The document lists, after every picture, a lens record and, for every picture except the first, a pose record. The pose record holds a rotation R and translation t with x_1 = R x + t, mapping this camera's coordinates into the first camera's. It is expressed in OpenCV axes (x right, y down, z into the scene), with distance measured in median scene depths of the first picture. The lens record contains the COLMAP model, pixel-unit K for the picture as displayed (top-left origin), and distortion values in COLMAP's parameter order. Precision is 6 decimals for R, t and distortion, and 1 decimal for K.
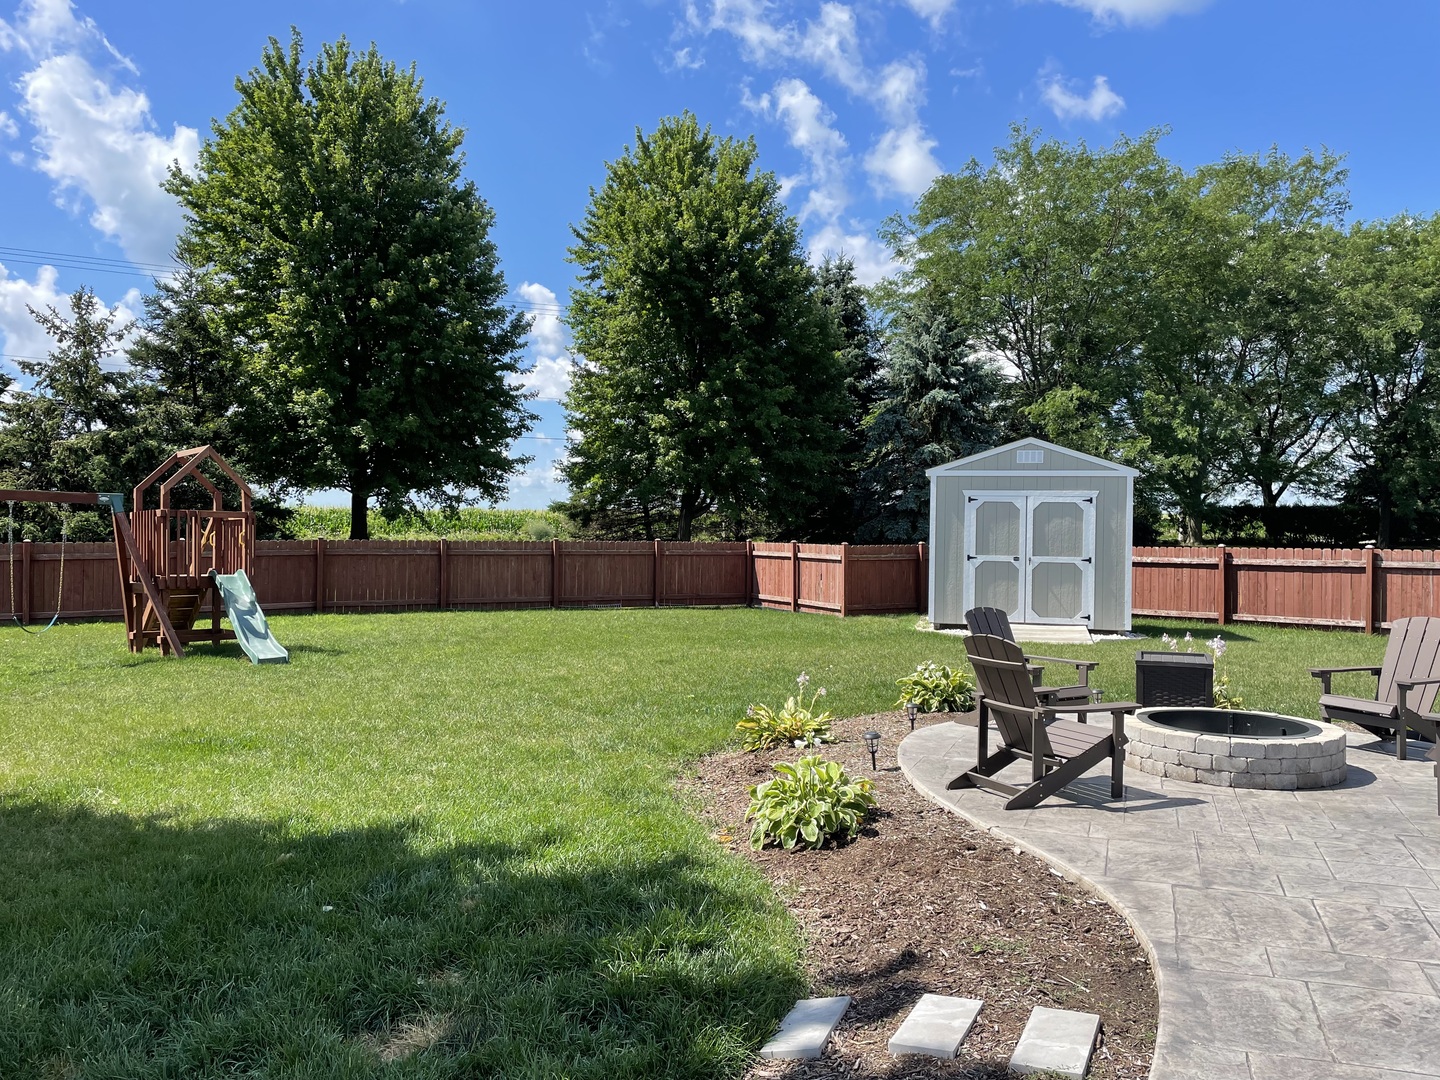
lens RADIAL K [[1066.0, 0, 709.0], [0, 1066.0, 550.5], [0, 0, 1]] dist [0.047067, -0.055569]
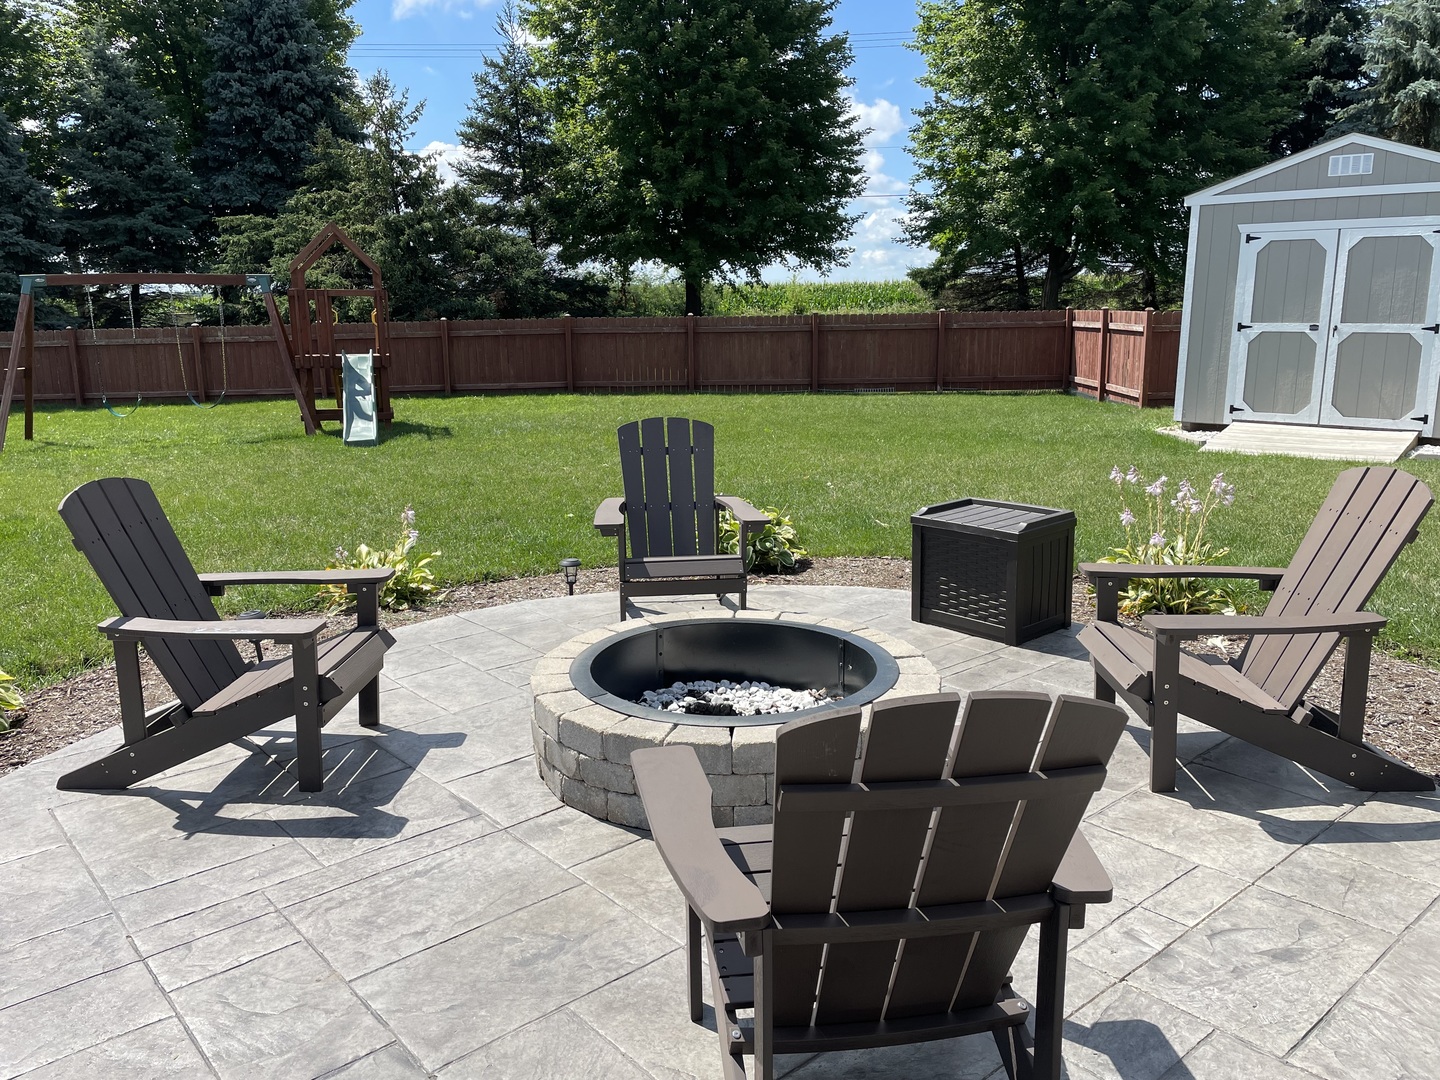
lens RADIAL K [[1066.0, 0, 711.4], [0, 1066.0, 542.8], [0, 0, 1]] dist [0.047067, -0.055569]
pose [[0.886121, 0.077668, -0.456899, 0.179604], [0.015459, 0.980356, 0.196632, 0.001019], [0.463196, -0.181303, 0.867513, 0.147623]]
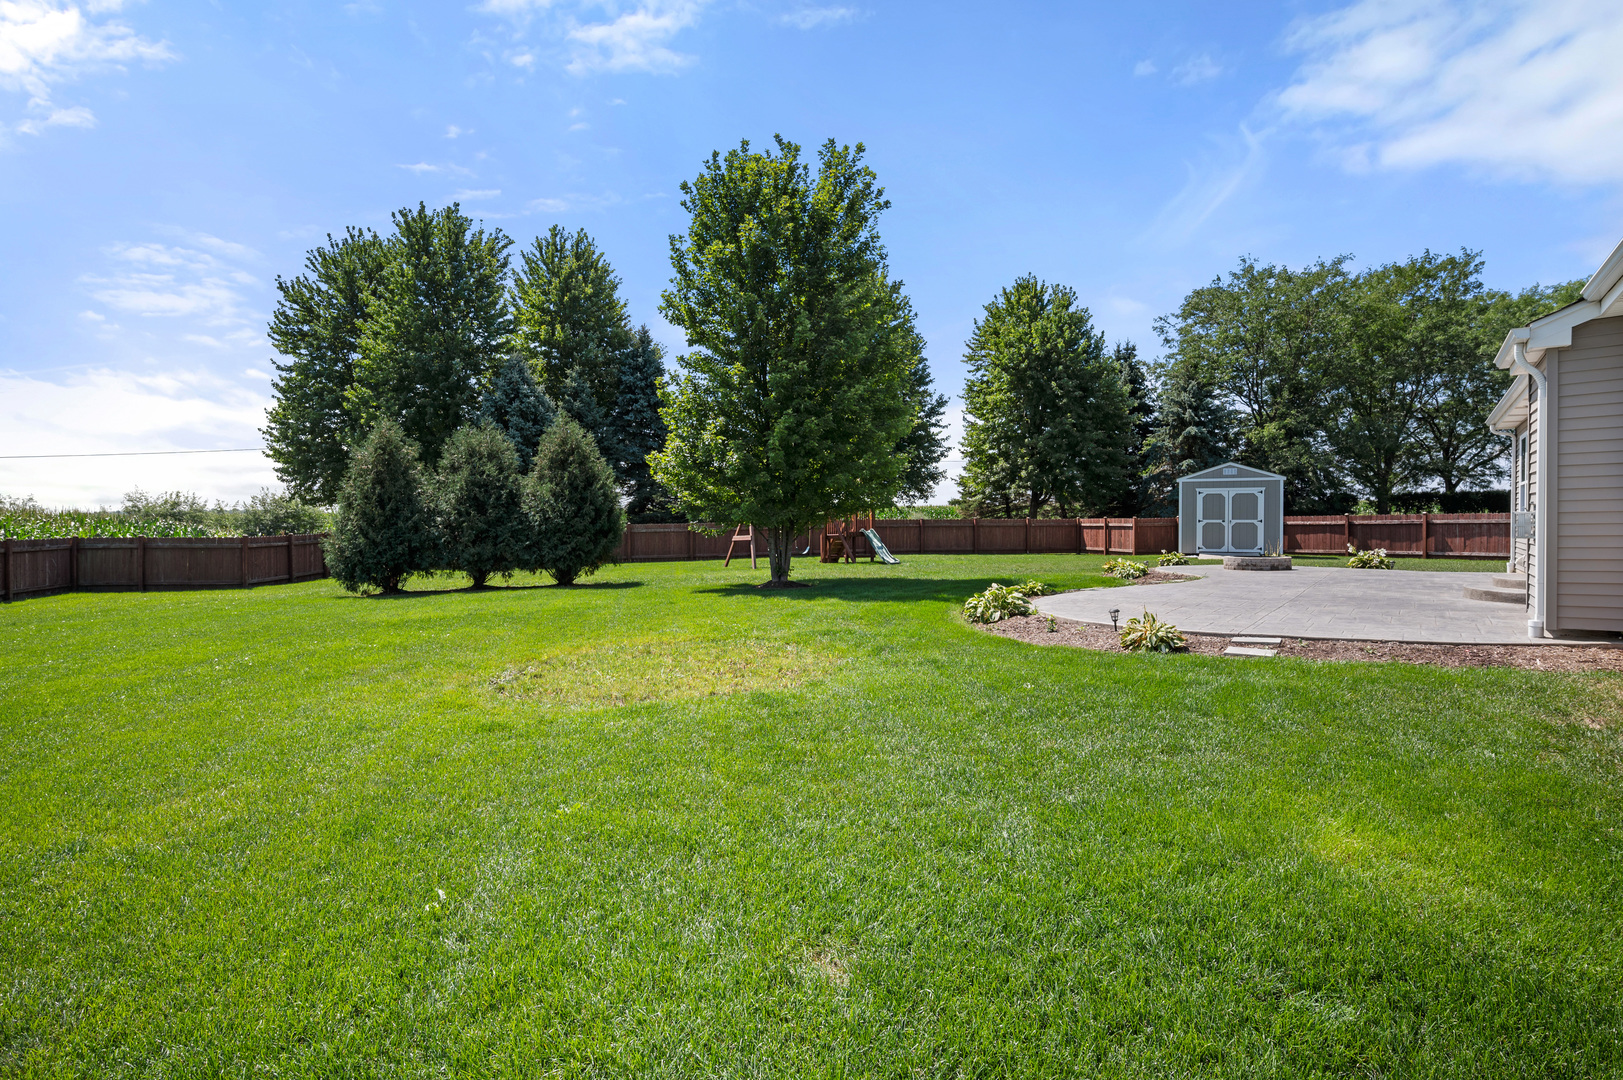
lens RADIAL K [[850.0, 0, 804.6], [0, 850.0, 525.1], [0, 0, 1]] dist [-0.002789, 0.001202]
pose [[0.971423, -0.013559, -0.236966, -0.072405], [0.009596, 0.999794, -0.017870, 0.024395], [0.237159, 0.015085, 0.971354, -0.516277]]
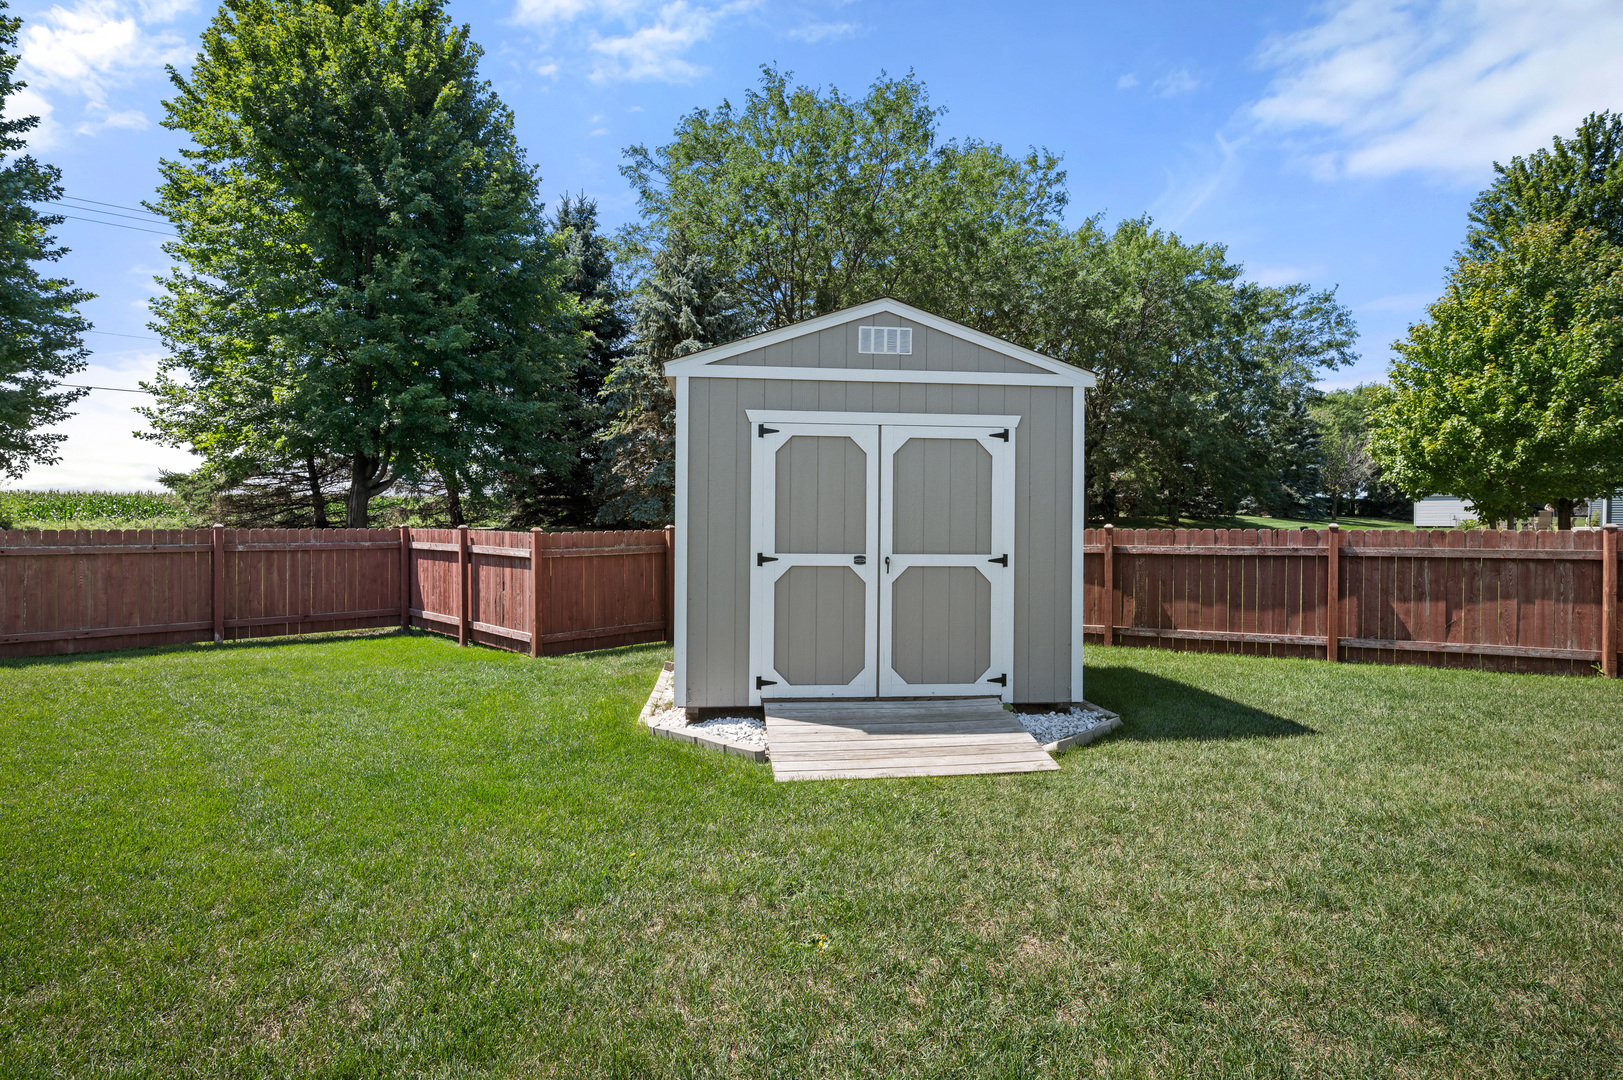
lens RADIAL K [[850.0, 0, 804.8], [0, 850.0, 530.4], [0, 0, 1]] dist [-0.002789, 0.001202]
pose [[0.943265, -0.011891, 0.331827, 0.094438], [0.012324, 0.999924, 0.000801, -0.003742], [-0.331811, 0.003334, 0.943340, 0.436790]]
